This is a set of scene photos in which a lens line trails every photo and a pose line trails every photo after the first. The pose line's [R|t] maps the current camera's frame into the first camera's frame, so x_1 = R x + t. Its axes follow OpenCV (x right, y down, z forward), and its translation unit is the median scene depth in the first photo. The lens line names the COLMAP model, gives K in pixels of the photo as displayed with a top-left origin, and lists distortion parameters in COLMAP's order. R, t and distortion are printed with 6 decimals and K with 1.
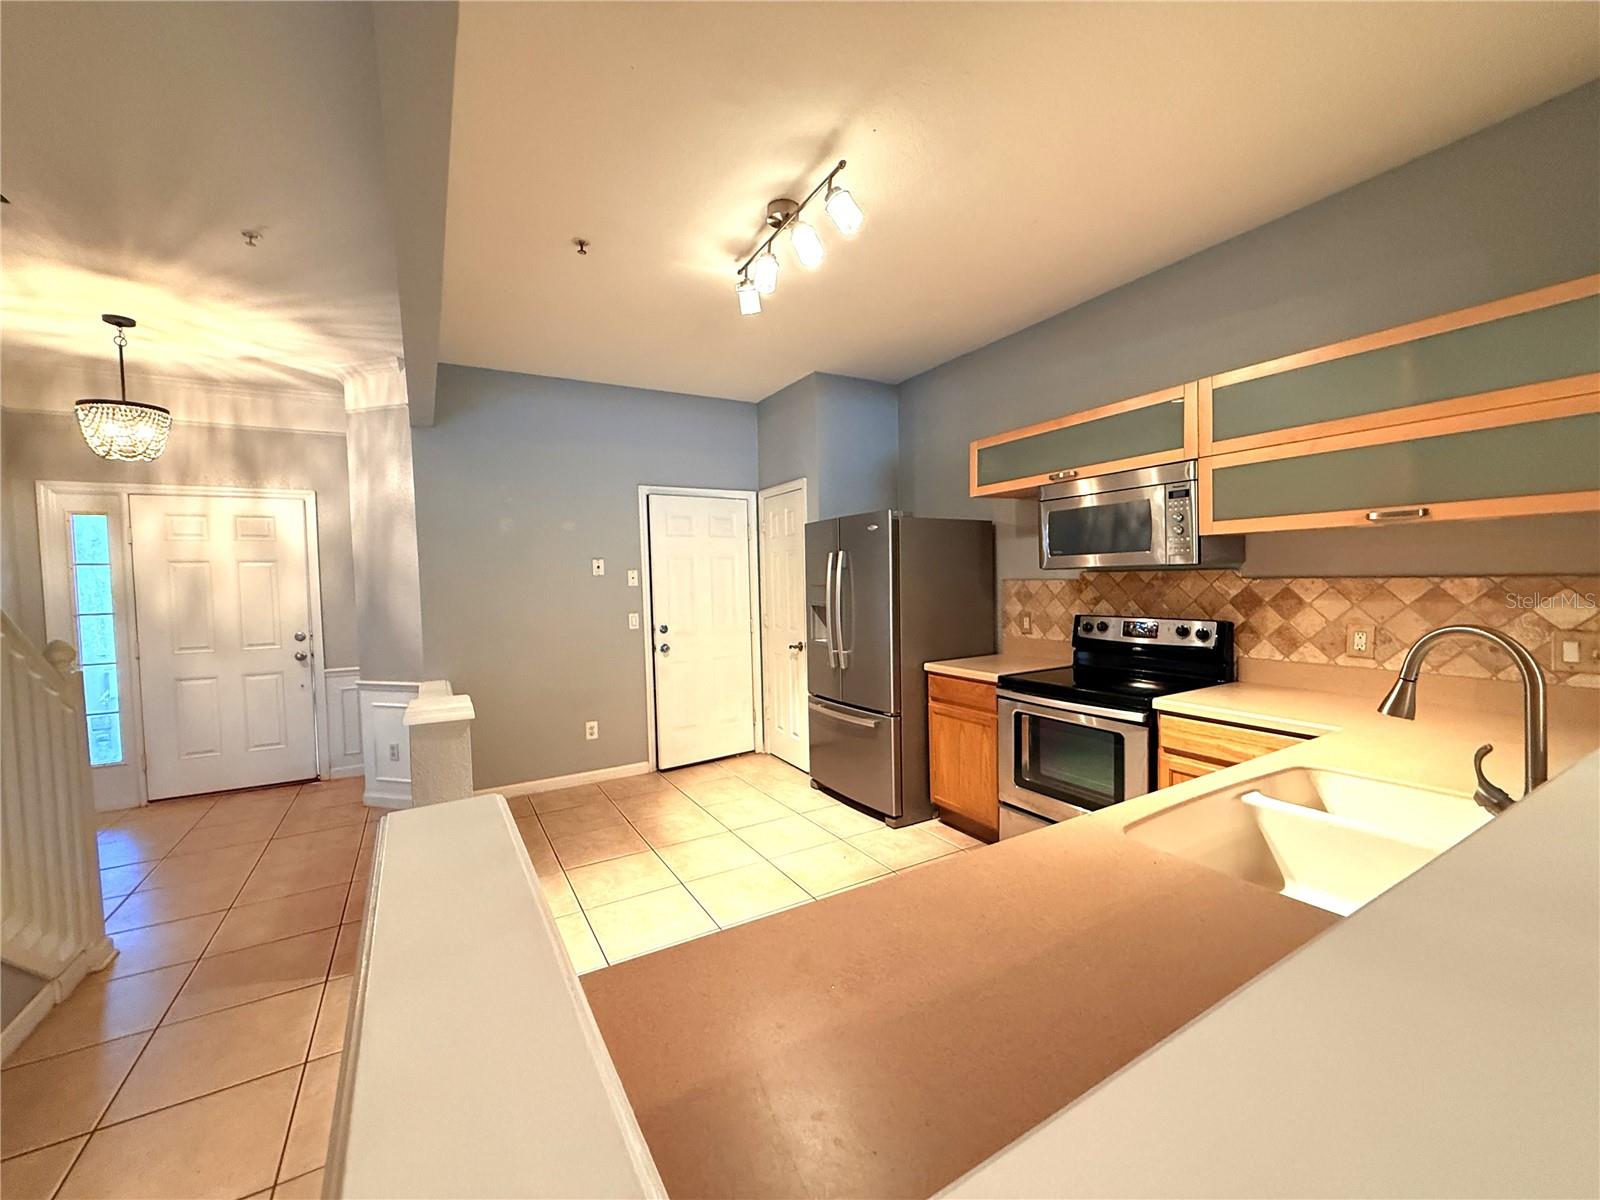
lens RADIAL K [[638.2, 0, 797.3], [0, 638.2, 601.4], [0, 0, 1]] dist [0.000208, -0.000075]
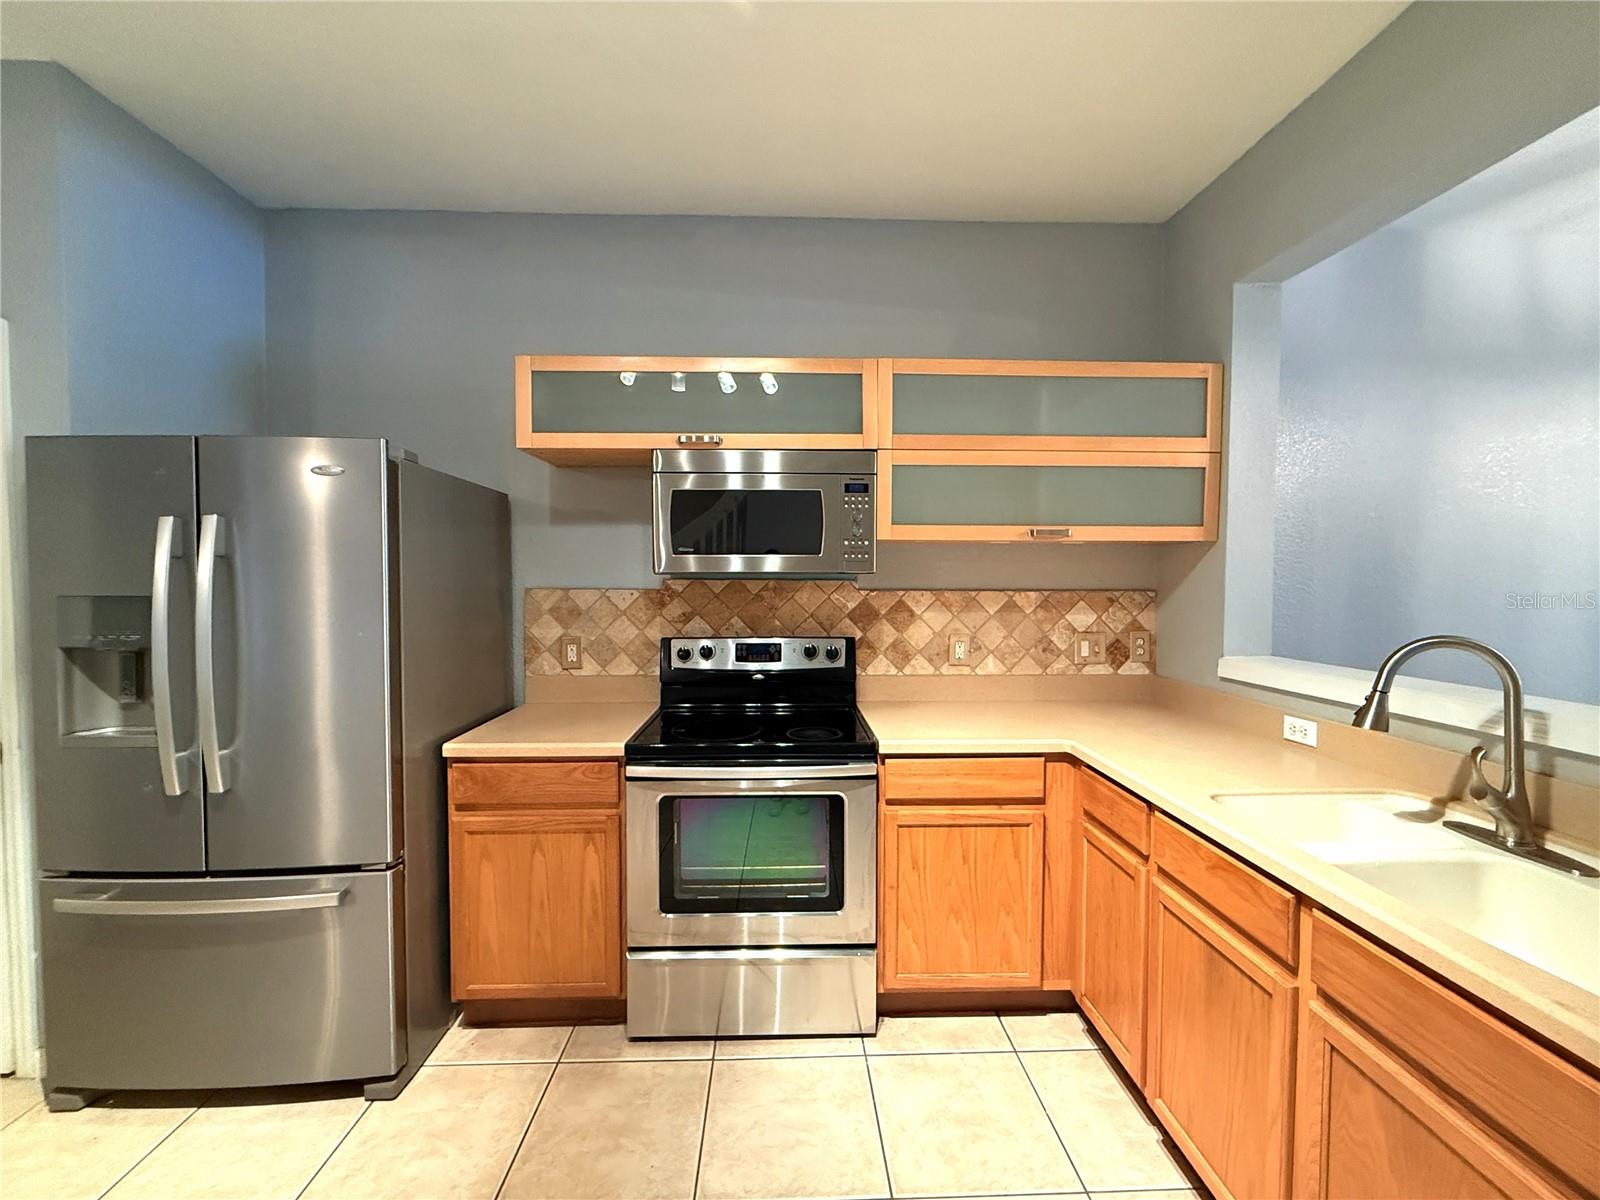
lens RADIAL K [[653.8, 0, 800.0], [0, 653.8, 600.0], [0, 0, 1]] dist [-0.000910, 0.000029]
pose [[0.469123, -0.001676, 0.883131, -0.156921], [0.020399, 0.999752, -0.008939, -0.012881], [-0.882897, 0.022208, 0.469040, 0.545029]]
